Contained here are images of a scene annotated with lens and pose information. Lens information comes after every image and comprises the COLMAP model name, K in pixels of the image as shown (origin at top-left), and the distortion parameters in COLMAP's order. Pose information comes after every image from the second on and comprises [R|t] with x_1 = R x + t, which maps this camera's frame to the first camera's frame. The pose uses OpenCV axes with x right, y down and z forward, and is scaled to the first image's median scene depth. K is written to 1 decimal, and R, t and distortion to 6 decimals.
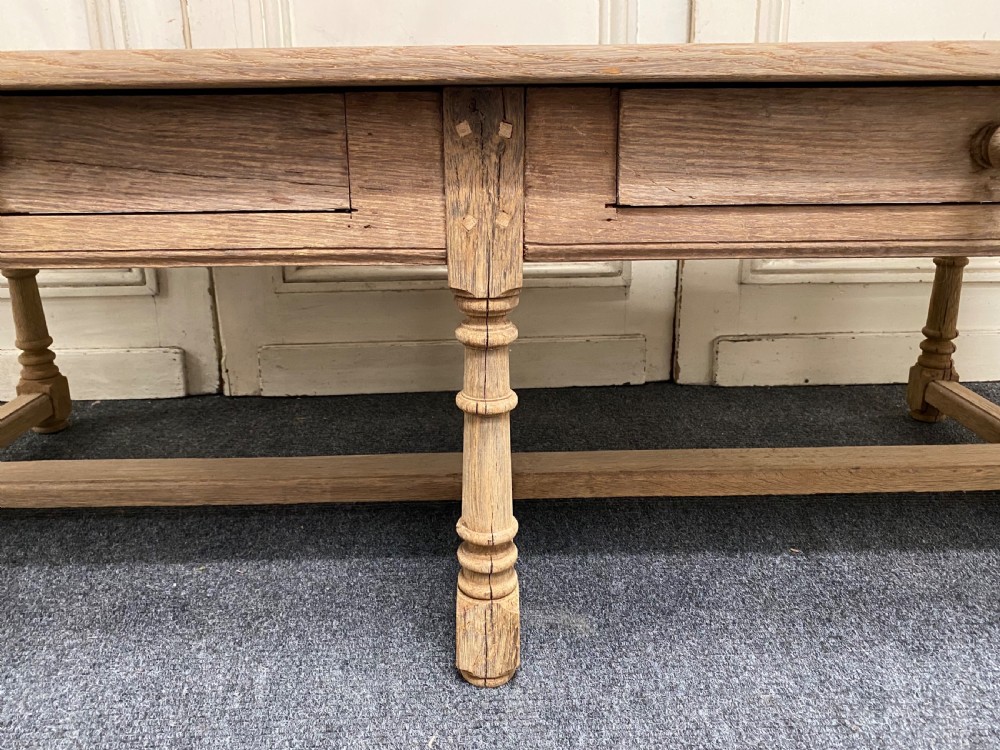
lens RADIAL K [[810.8, 0, 500.0], [0, 810.8, 375.0], [0, 0, 1]] dist [0.056942, -0.080025]
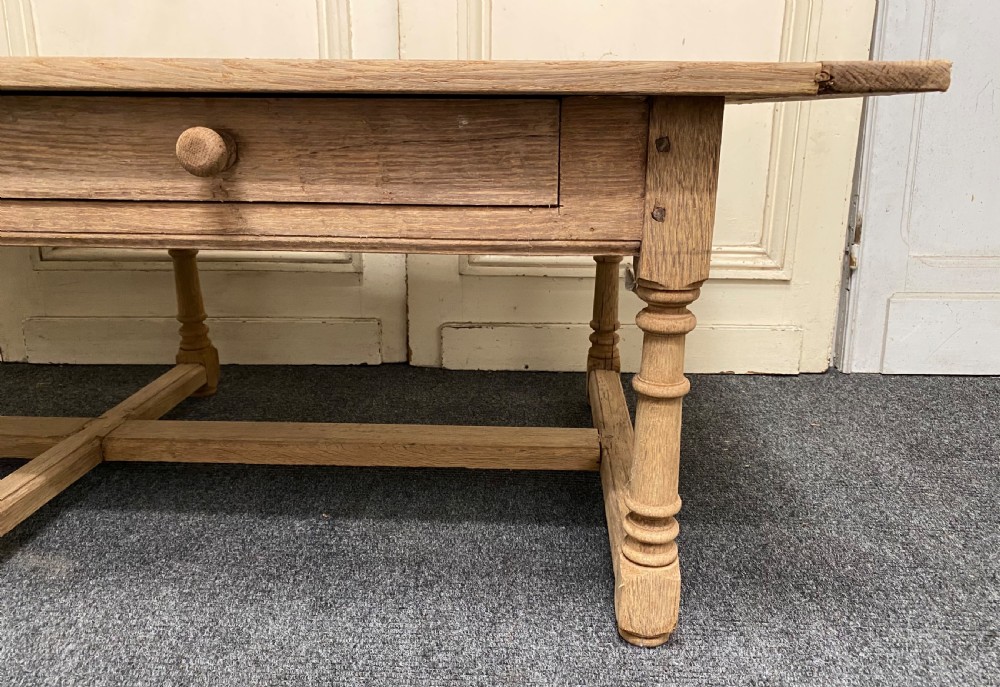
lens RADIAL K [[769.8, 0, 500.9], [0, 769.8, 371.7], [0, 0, 1]] dist [0.051828, -0.062788]
pose [[0.997409, 0.035218, -0.062734, 0.647004], [-0.034083, 0.999237, 0.019073, -0.007428], [0.063358, -0.016885, 0.997848, -0.023494]]
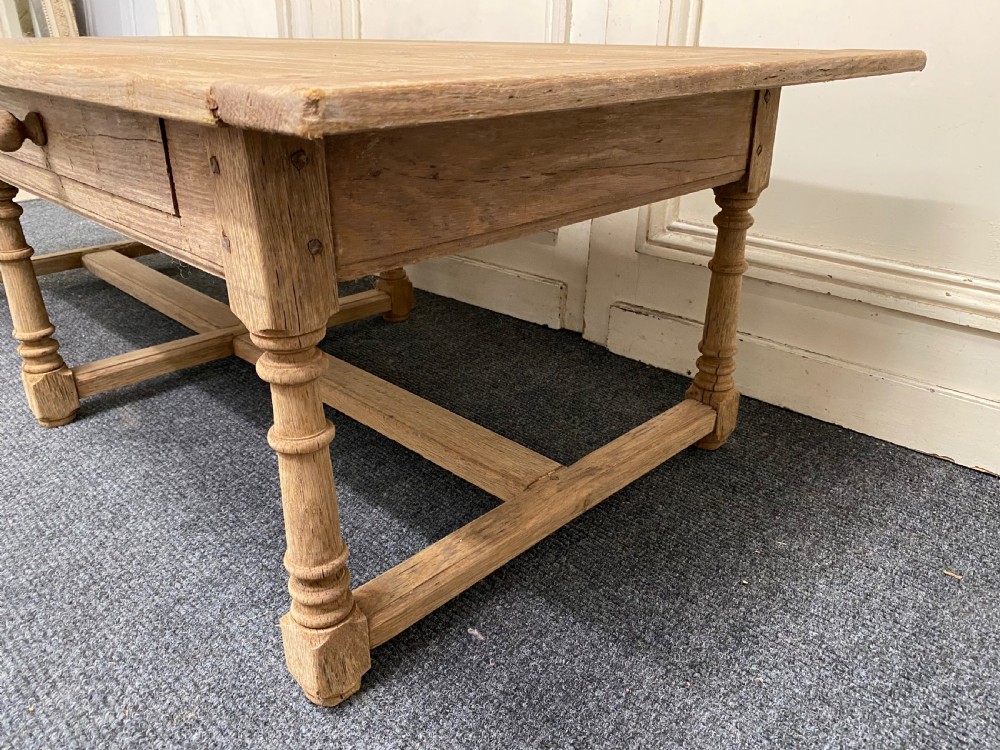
lens RADIAL K [[774.5, 0, 500.0], [0, 774.5, 375.0], [0, 0, 1]] dist [0.067165, -0.099106]
pose [[0.699456, 0.302670, -0.647420, 1.262599], [-0.218669, 0.953083, 0.209324, -0.201257], [0.680401, -0.004843, 0.732824, 0.351492]]
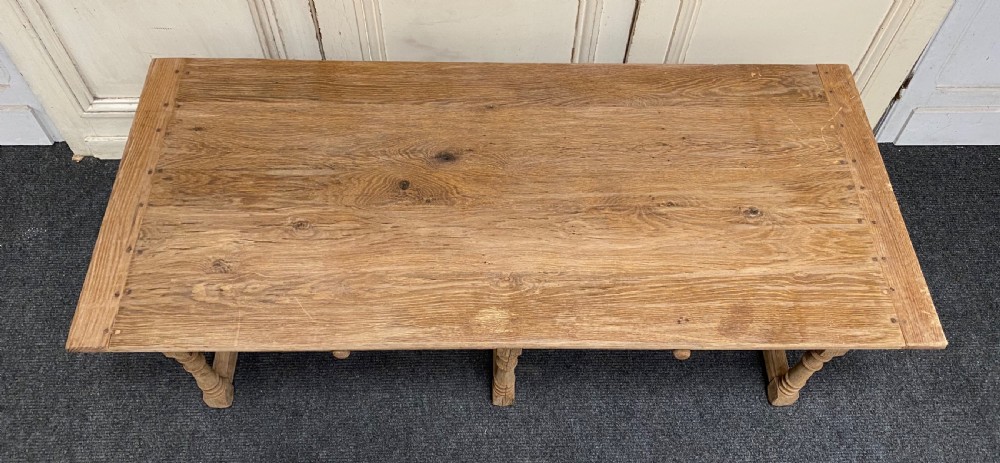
lens RADIAL K [[791.9, 0, 494.5], [0, 791.9, 201.7], [0, 0, 1]] dist [0.128777, -0.276756]
pose [[0.999644, 0.010685, 0.024430, -0.093739], [-0.023868, 0.767028, 0.641170, -1.564971], [-0.011887, -0.641525, 0.767010, -0.577995]]
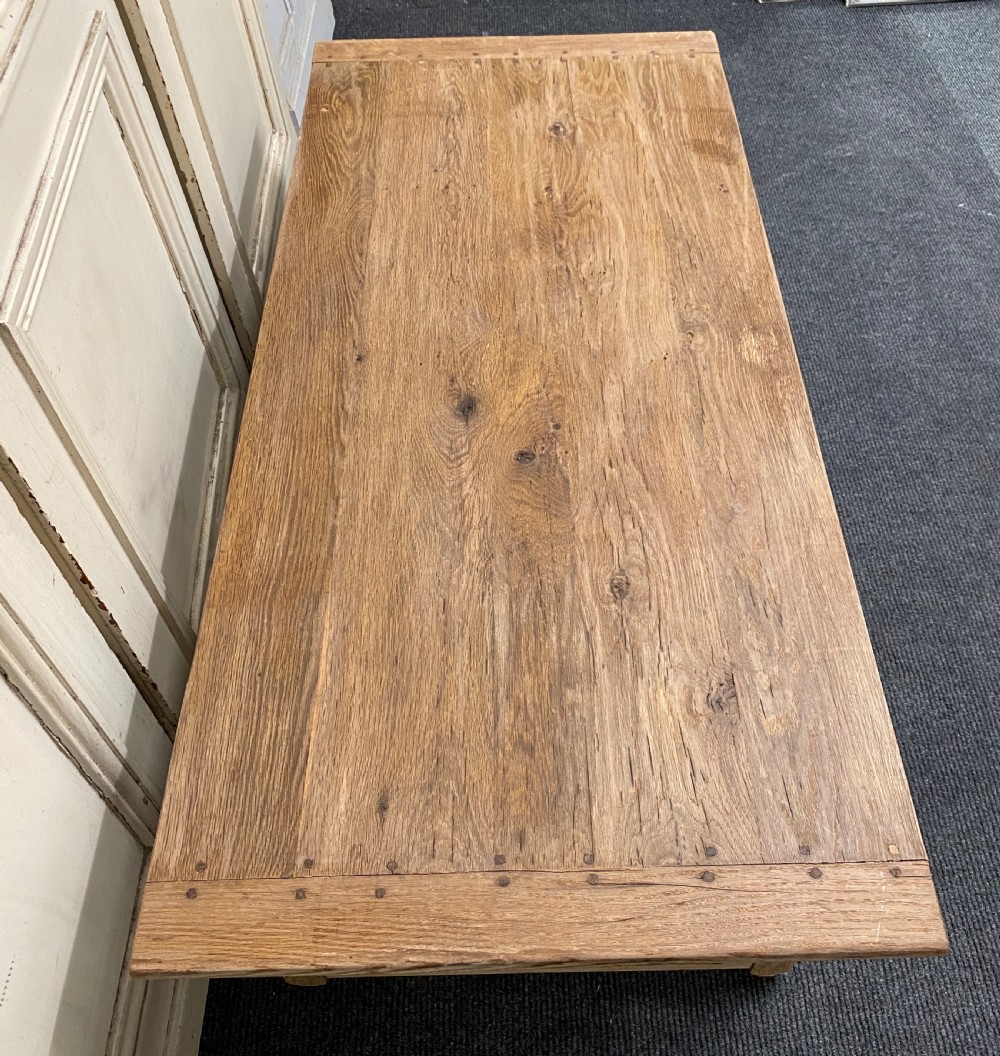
lens RADIAL K [[1118.4, 0, 556.0], [0, 1118.4, 528.6], [0, 0, 1]] dist [0.142825, -0.363232]
pose [[-0.026770, -0.766936, 0.641165, -1.355890], [0.298878, 0.605915, 0.737251, -1.433346], [-0.953916, 0.211366, 0.213000, 0.584360]]
